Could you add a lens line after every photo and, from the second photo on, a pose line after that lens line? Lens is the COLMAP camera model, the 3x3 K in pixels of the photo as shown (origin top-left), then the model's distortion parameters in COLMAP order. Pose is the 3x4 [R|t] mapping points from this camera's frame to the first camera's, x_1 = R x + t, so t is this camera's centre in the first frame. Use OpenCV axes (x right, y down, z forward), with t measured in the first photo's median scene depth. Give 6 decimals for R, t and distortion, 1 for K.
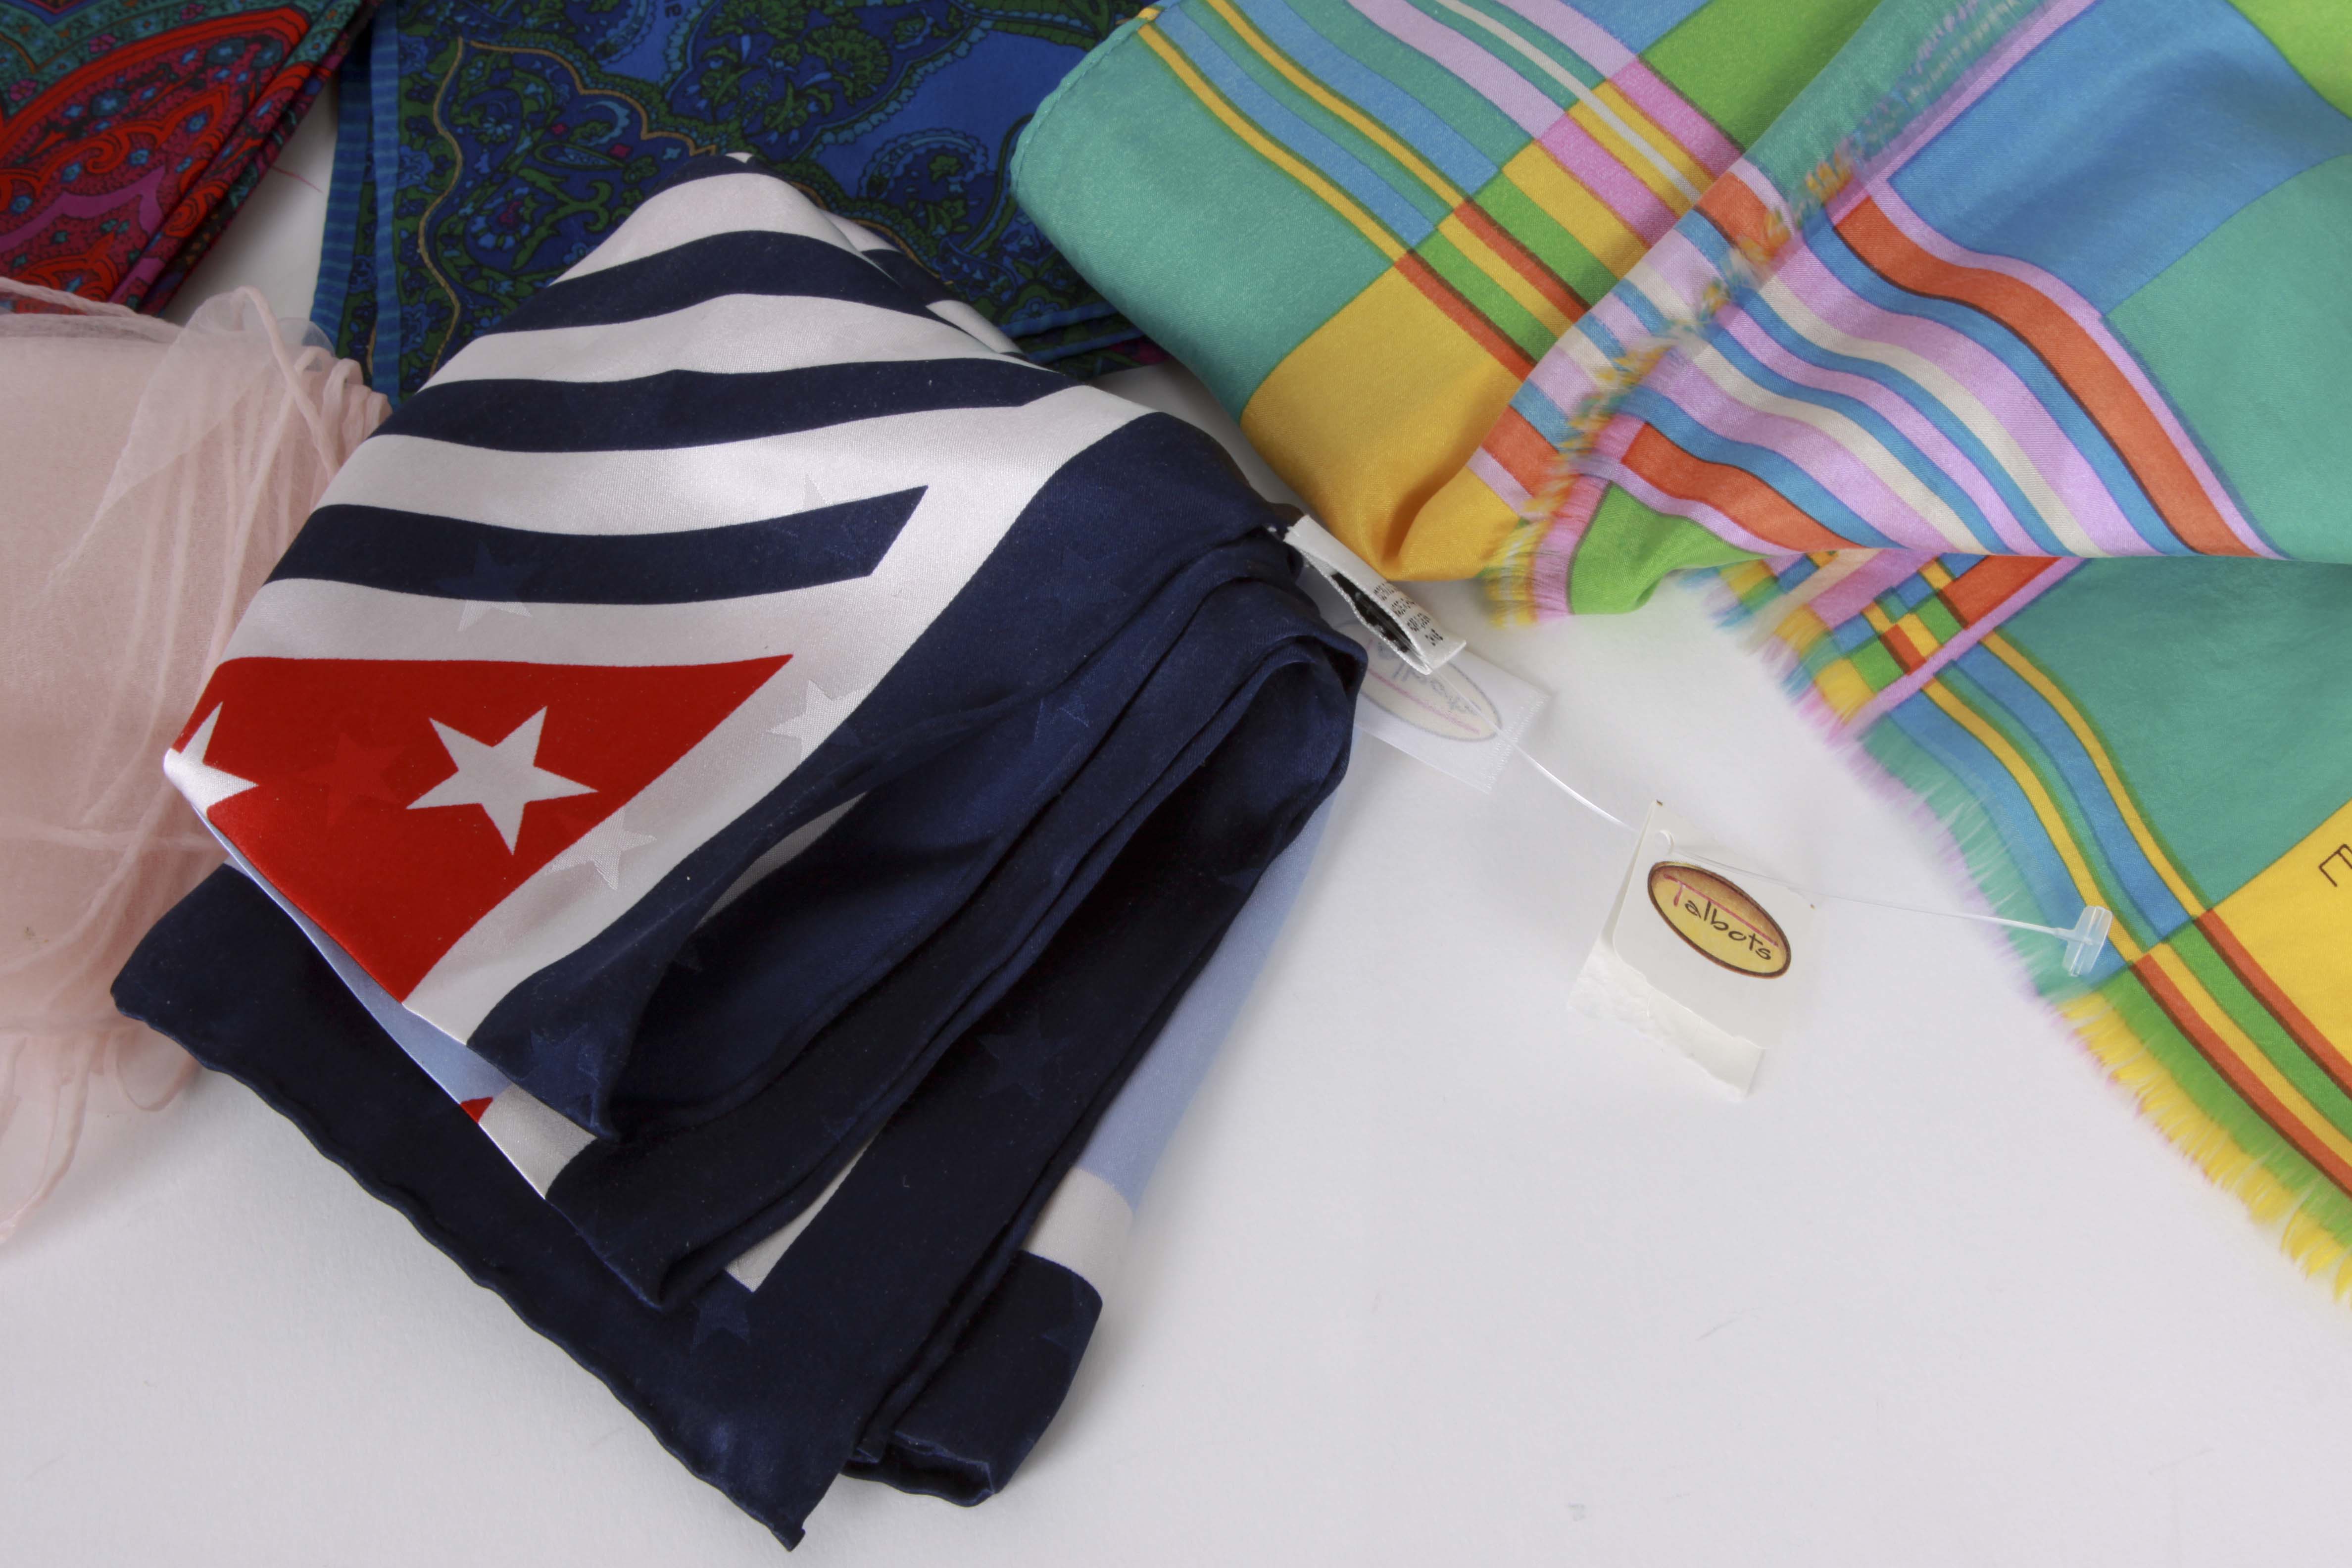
lens RADIAL K [[4001.4, 0, 1226.3], [0, 4001.4, 786.6], [0, 0, 1]] dist [-0.024081, 0.133722]
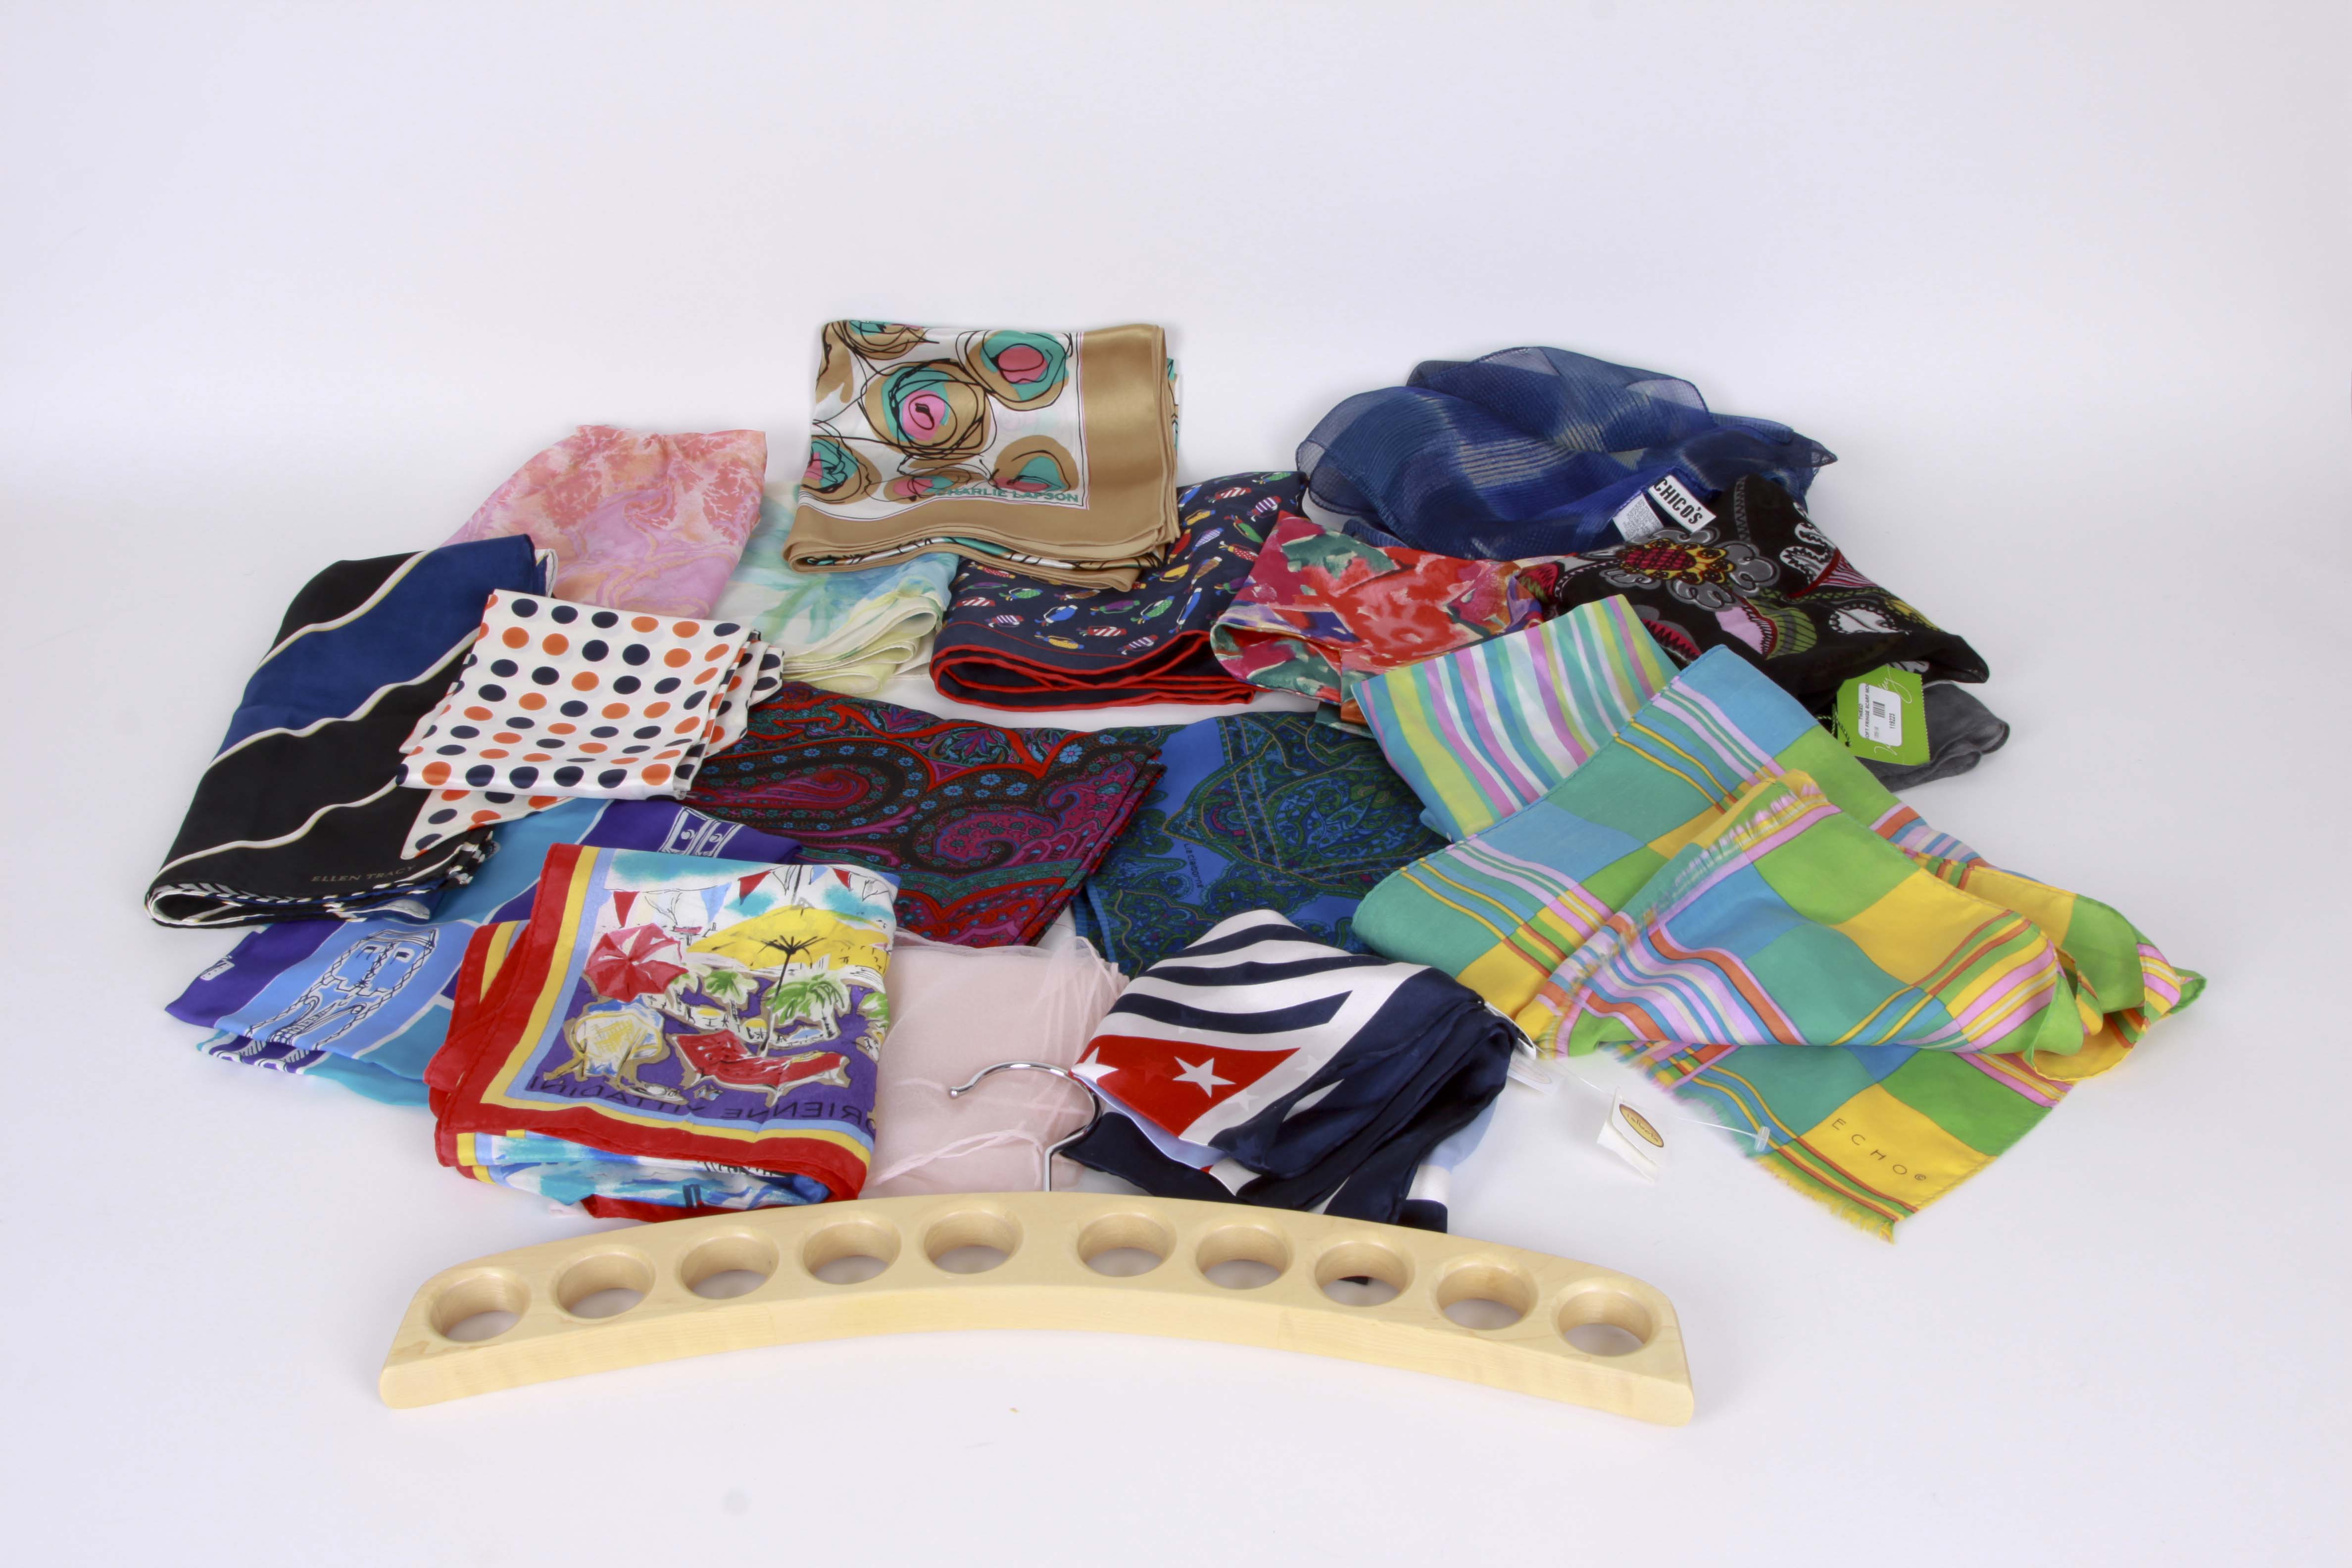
lens RADIAL K [[2479.2, 0, 1176.0], [0, 2479.2, 784.0], [0, 0, 1]] dist [-0.178940, 0.023687]
pose [[0.988686, 0.088972, 0.120761, -0.421829], [-0.022846, 0.885015, -0.465001, 0.612042], [-0.148248, 0.456982, 0.877035, -0.587417]]
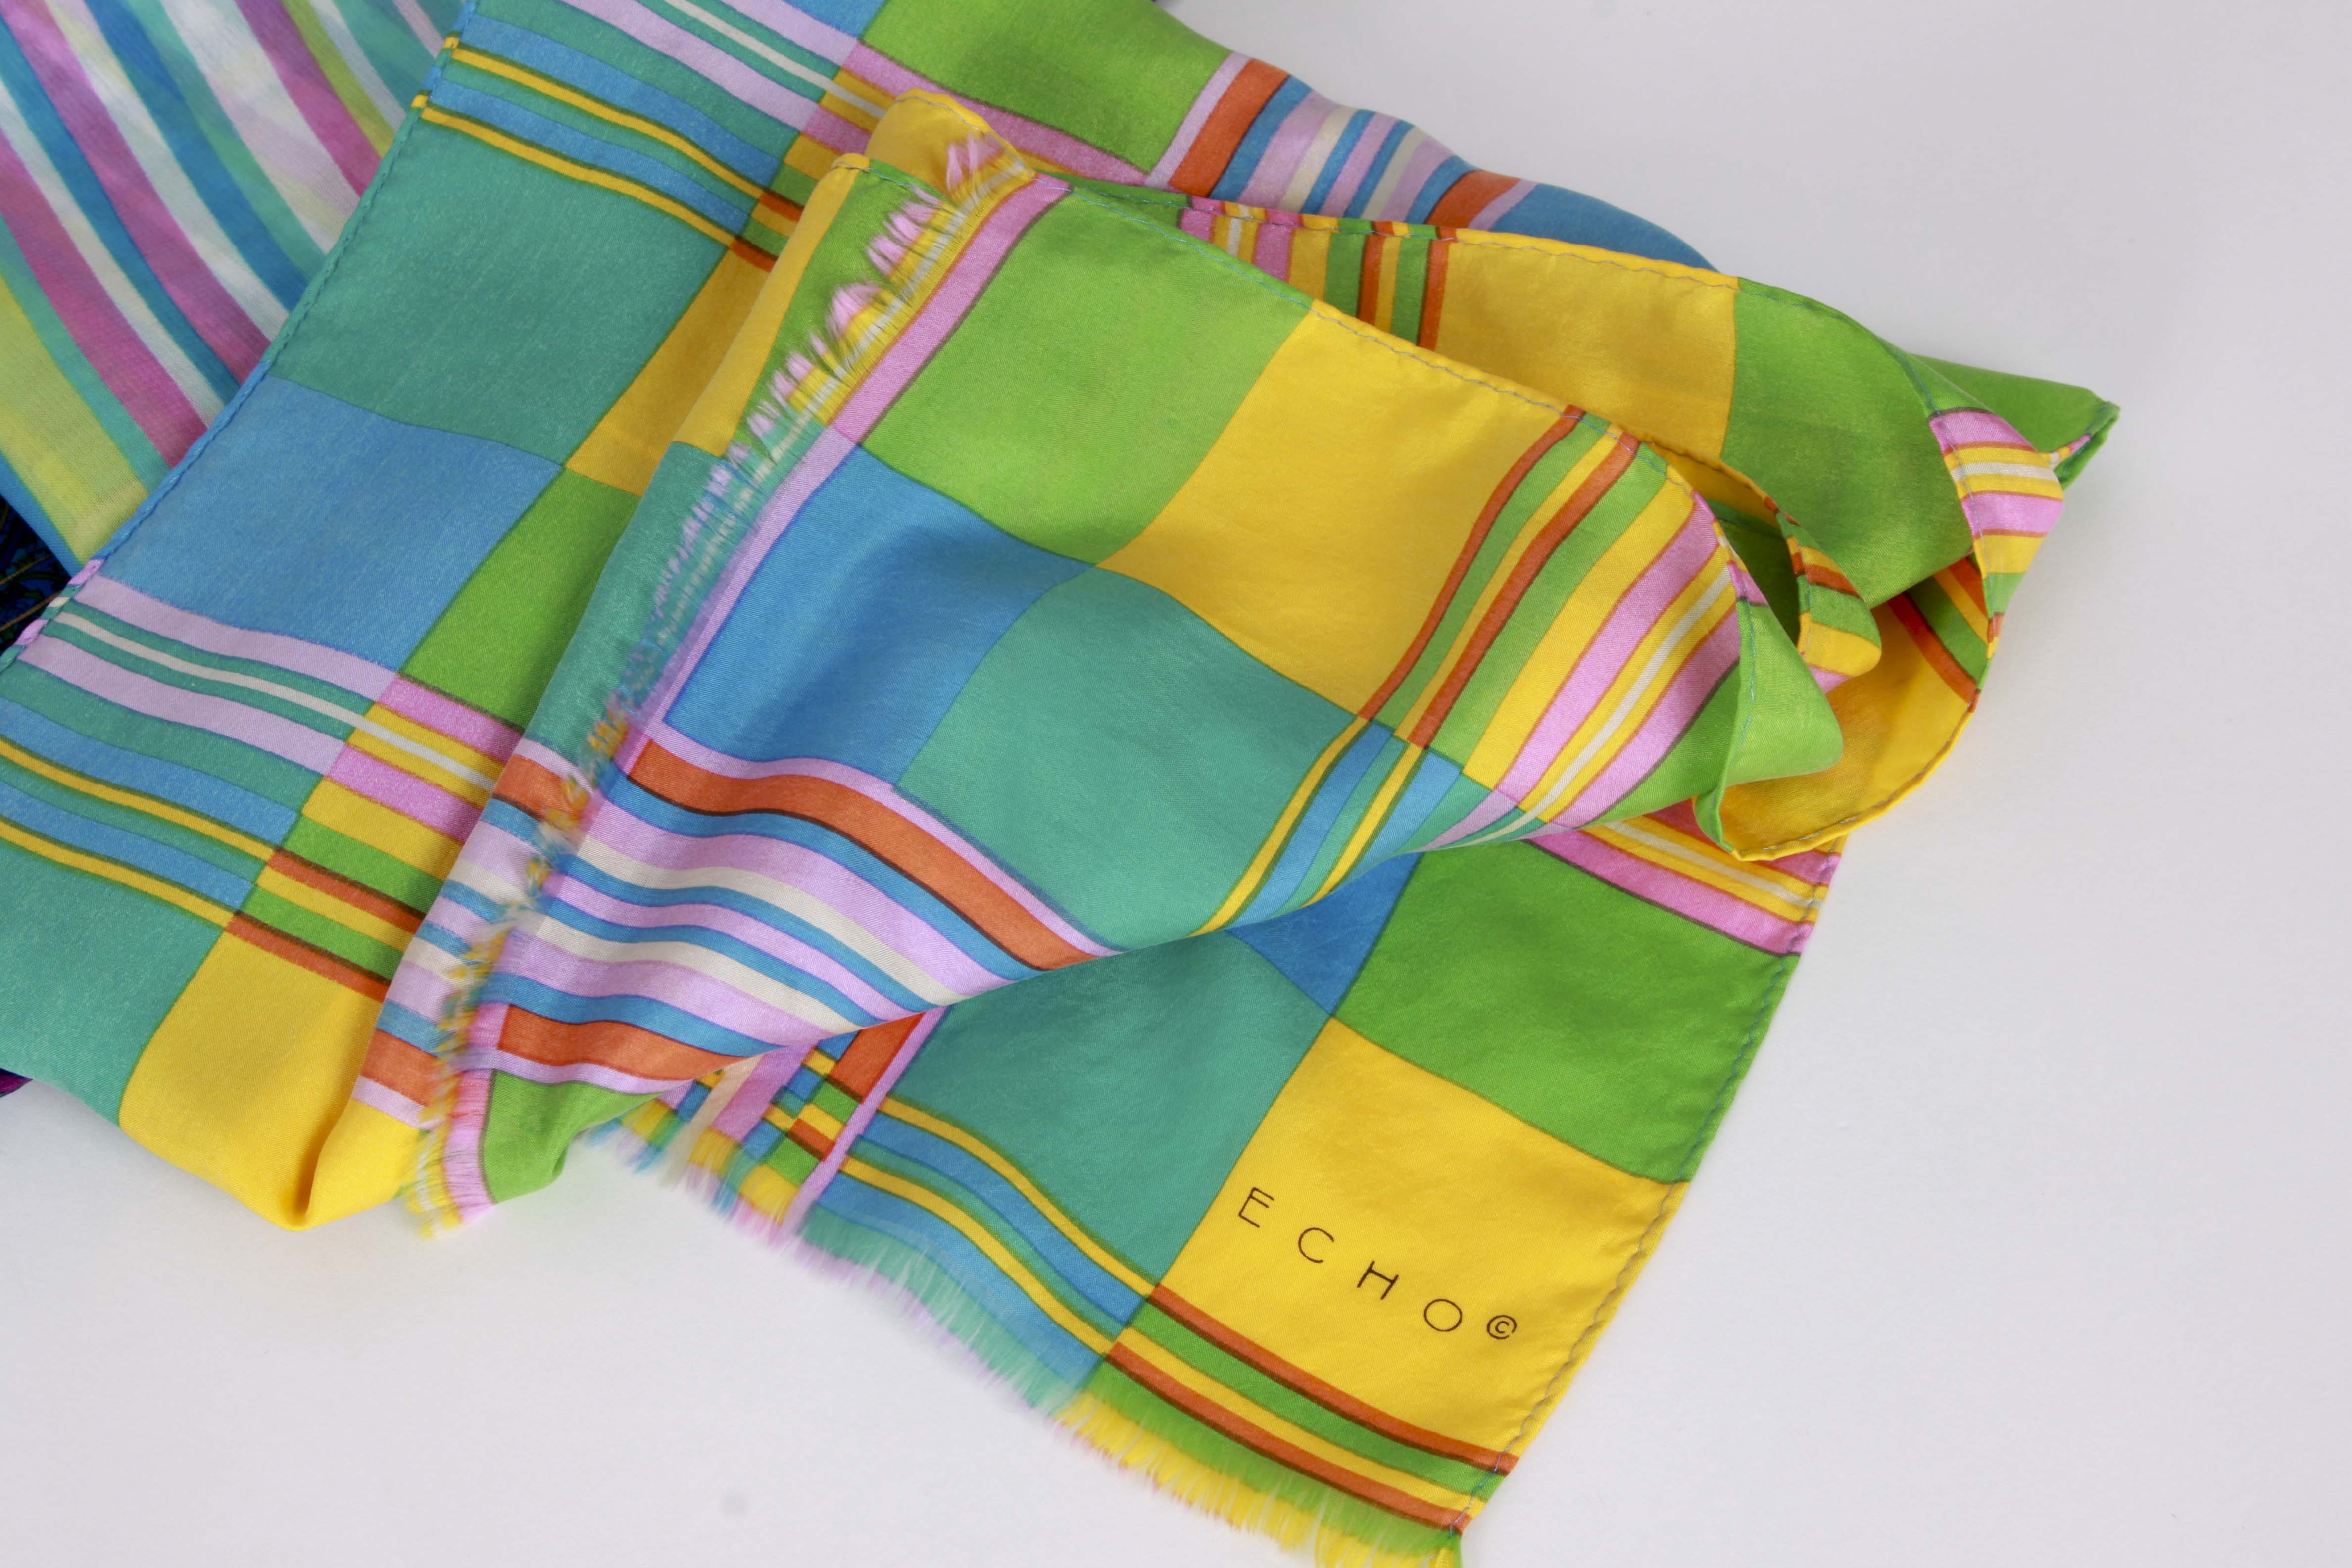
lens RADIAL K [[4001.4, 0, 1226.3], [0, 4001.4, 786.6], [0, 0, 1]] dist [-0.024081, 0.133722]
pose [[0.916472, -0.276027, 0.289634, -0.009379], [0.312162, 0.946121, -0.086086, 0.002475], [-0.250266, 0.169308, 0.953258, -0.043145]]
